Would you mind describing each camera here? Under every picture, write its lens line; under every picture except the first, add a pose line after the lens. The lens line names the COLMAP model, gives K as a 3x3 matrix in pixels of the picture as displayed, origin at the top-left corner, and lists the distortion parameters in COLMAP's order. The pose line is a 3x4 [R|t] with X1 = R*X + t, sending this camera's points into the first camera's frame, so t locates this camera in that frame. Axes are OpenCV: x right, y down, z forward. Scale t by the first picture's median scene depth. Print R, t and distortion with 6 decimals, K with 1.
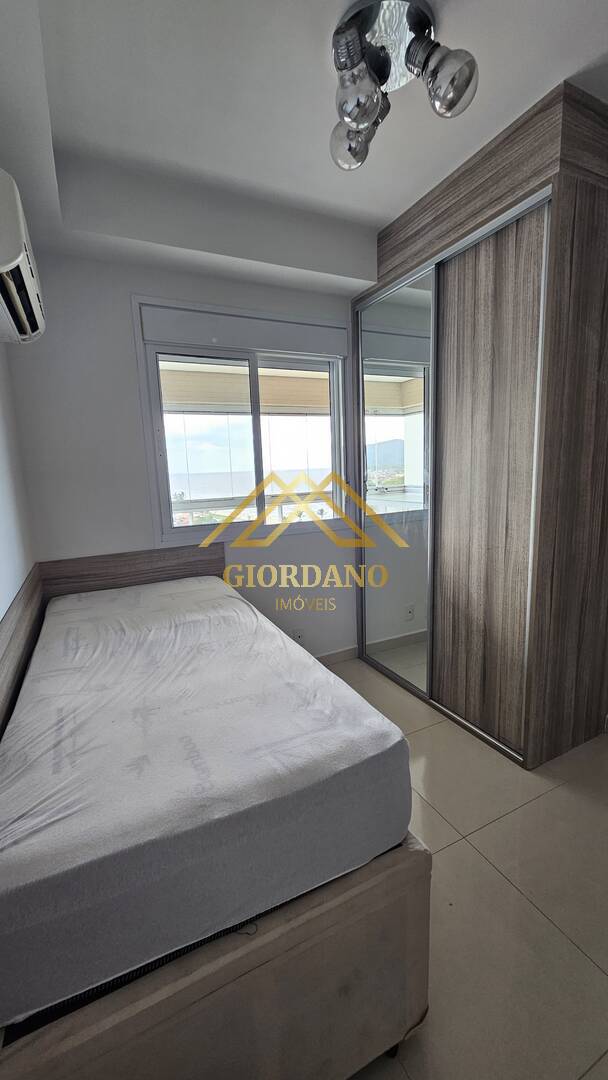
lens RADIAL K [[442.2, 0, 305.4], [0, 442.2, 542.2], [0, 0, 1]] dist [0.004034, 0.000491]
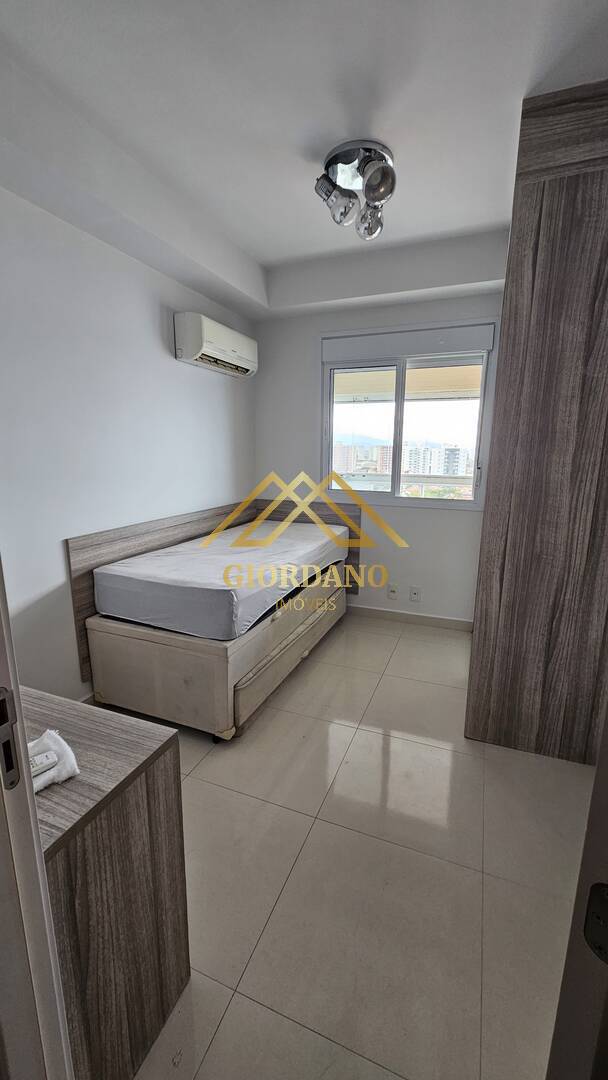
lens RADIAL K [[442.2, 0, 307.1], [0, 442.2, 539.6], [0, 0, 1]] dist [0.004034, 0.000491]
pose [[0.663023, 0.192474, -0.723432, 0.967423], [-0.154197, 0.980772, 0.119619, -0.040820], [0.732546, 0.032241, 0.679954, -0.057571]]
